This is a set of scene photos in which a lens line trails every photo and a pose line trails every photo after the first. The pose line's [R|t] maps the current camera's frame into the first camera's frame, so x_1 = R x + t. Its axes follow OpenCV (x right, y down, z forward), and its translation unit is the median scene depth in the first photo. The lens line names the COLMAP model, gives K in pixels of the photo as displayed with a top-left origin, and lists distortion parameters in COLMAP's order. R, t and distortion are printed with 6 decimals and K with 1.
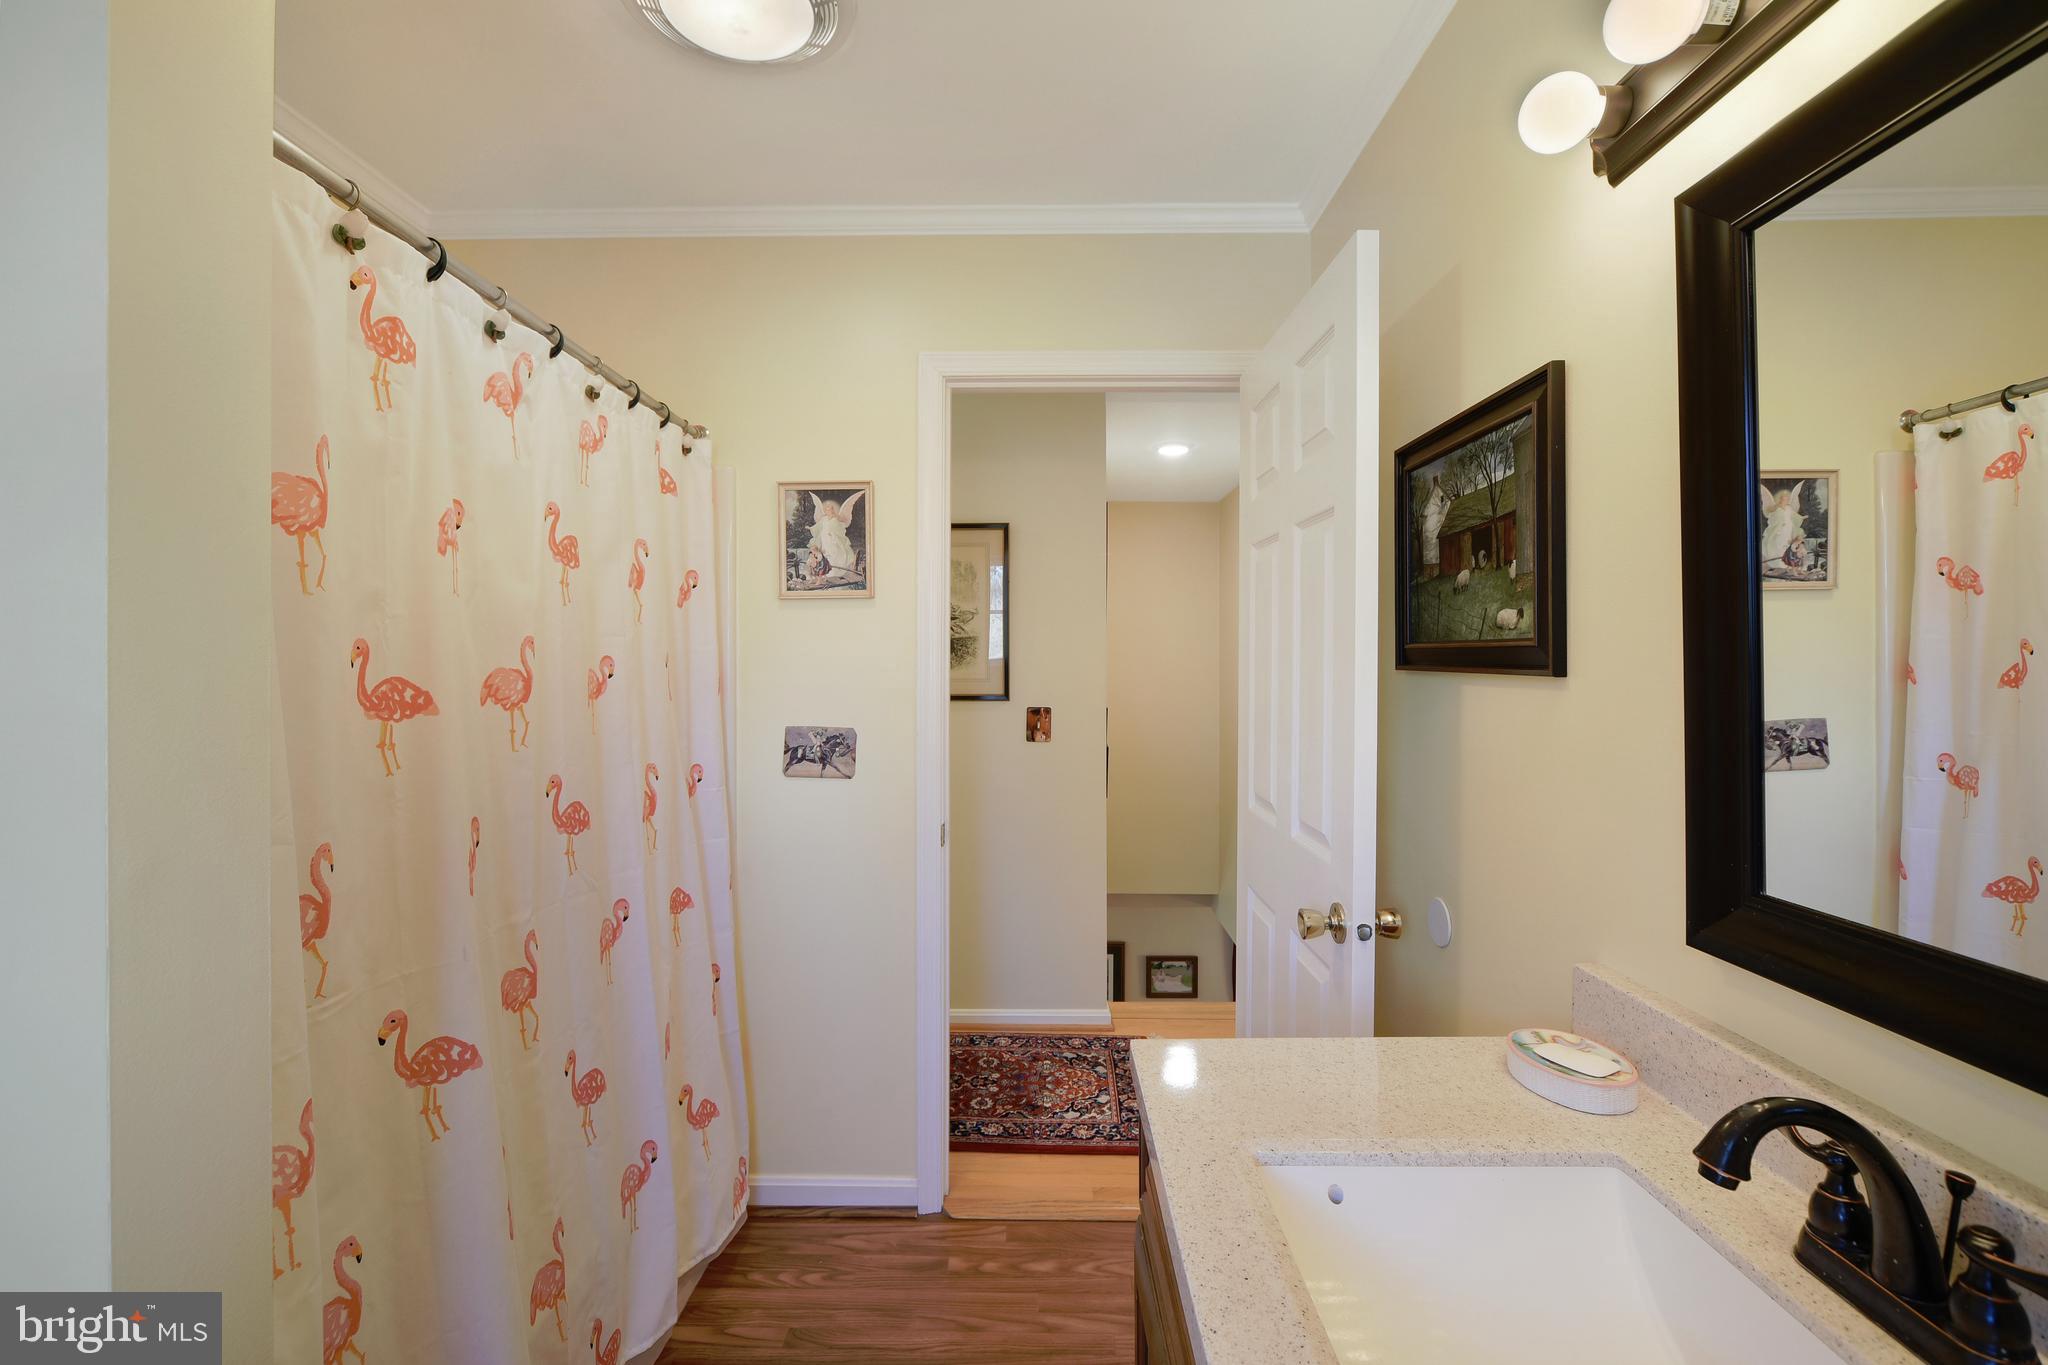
lens RADIAL K [[885.0, 0, 1018.6], [0, 885.0, 674.7], [0, 0, 1]] dist [0.001048, 0.000165]
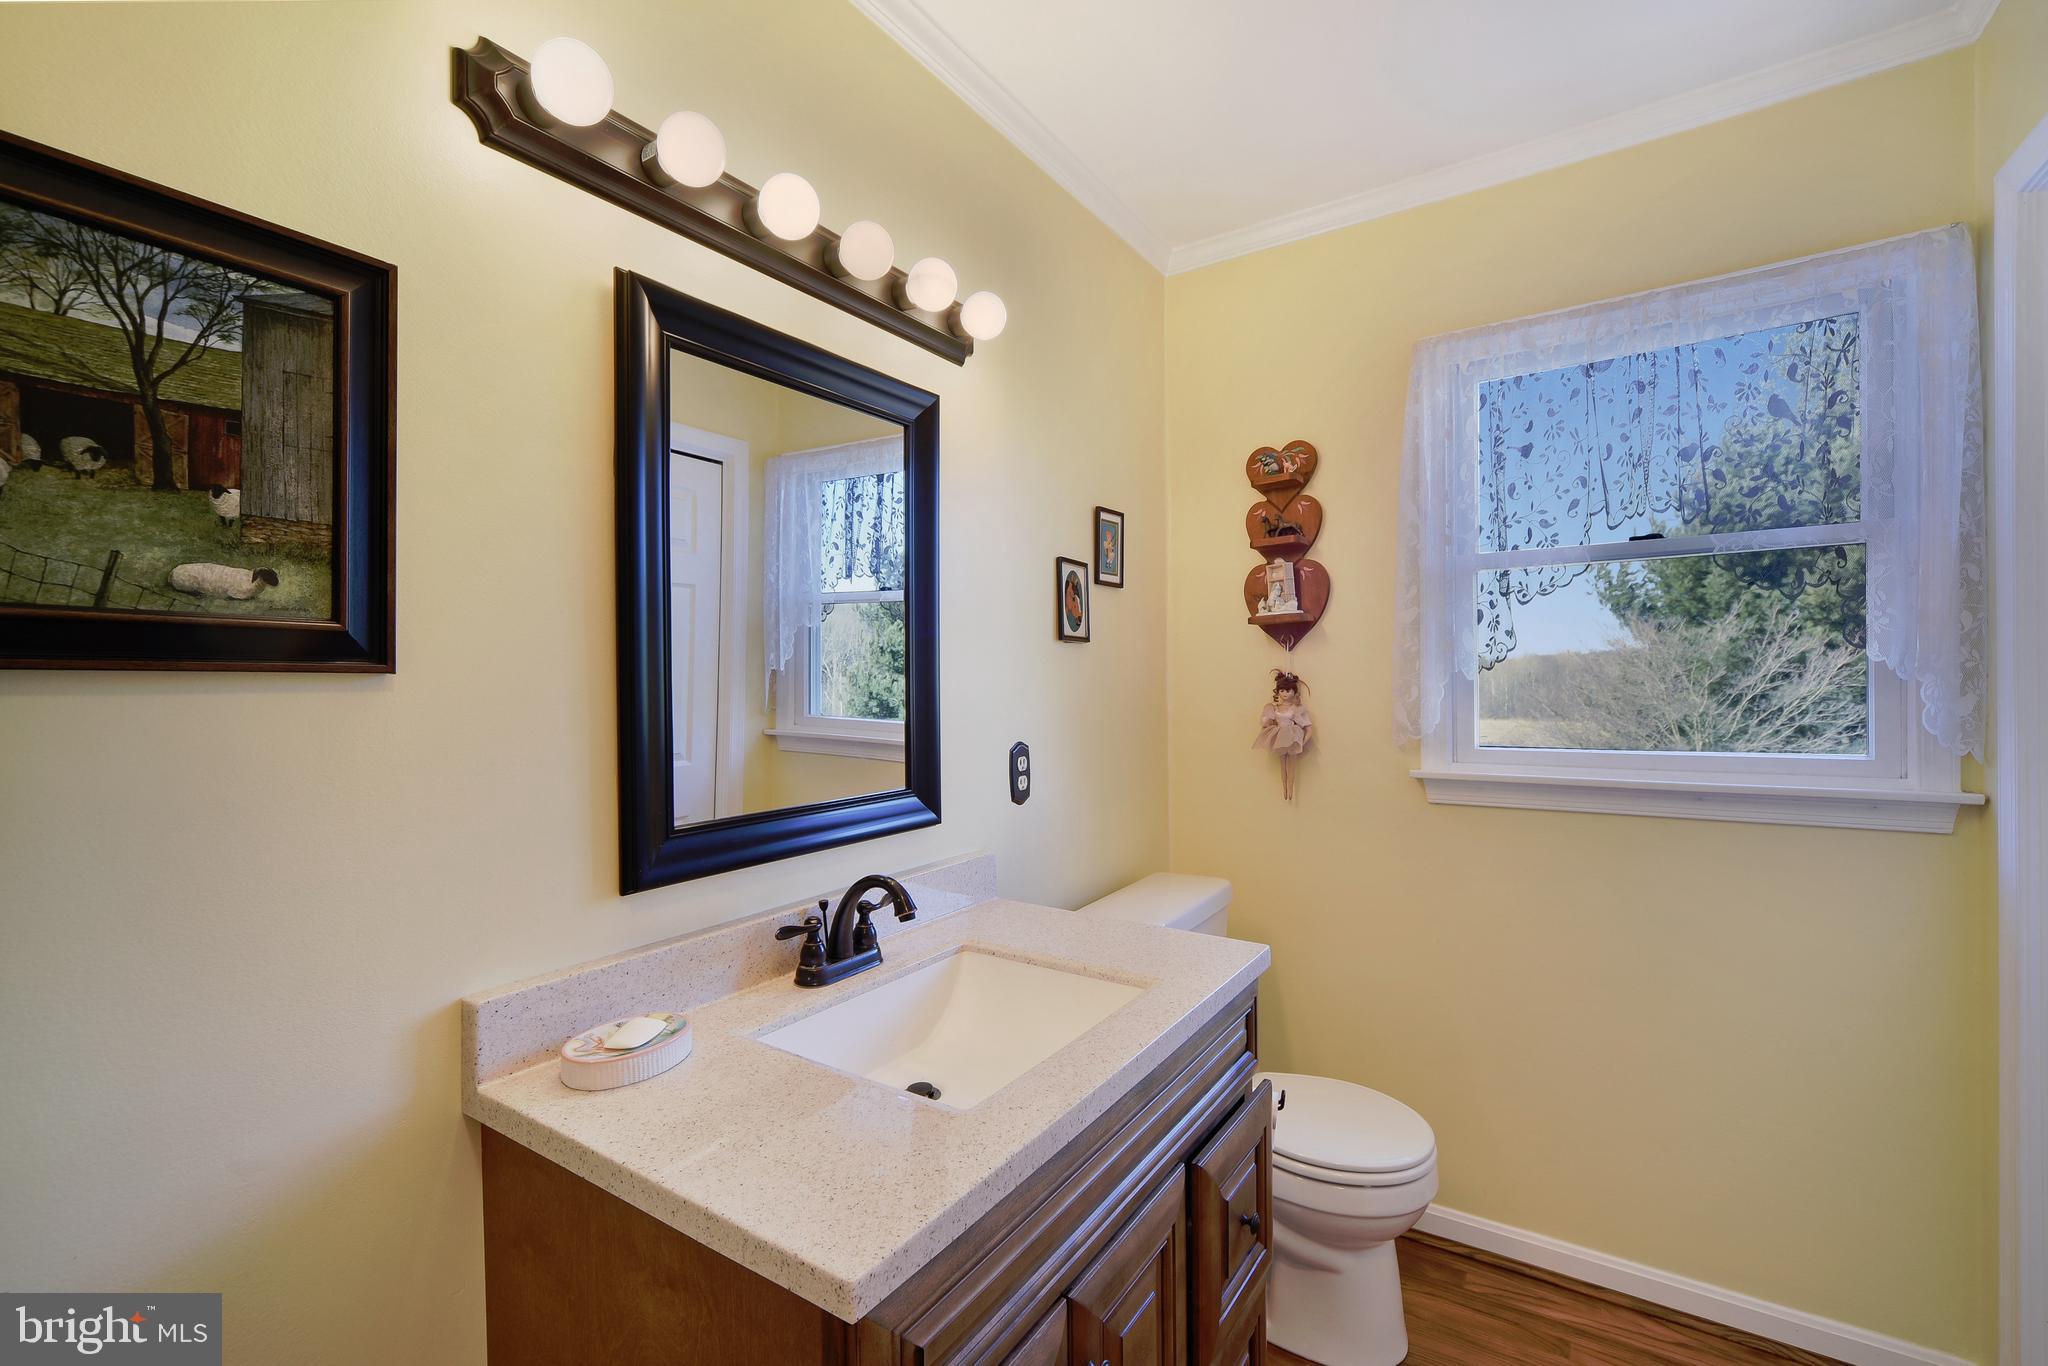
lens RADIAL K [[885.0, 0, 1019.2], [0, 885.0, 679.5], [0, 0, 1]] dist [0.001048, 0.000165]
pose [[-0.834734, 0.008919, 0.550581, -0.277774], [0.016427, 0.999827, 0.008709, 0.010289], [-0.550409, 0.016314, -0.834736, 1.349781]]
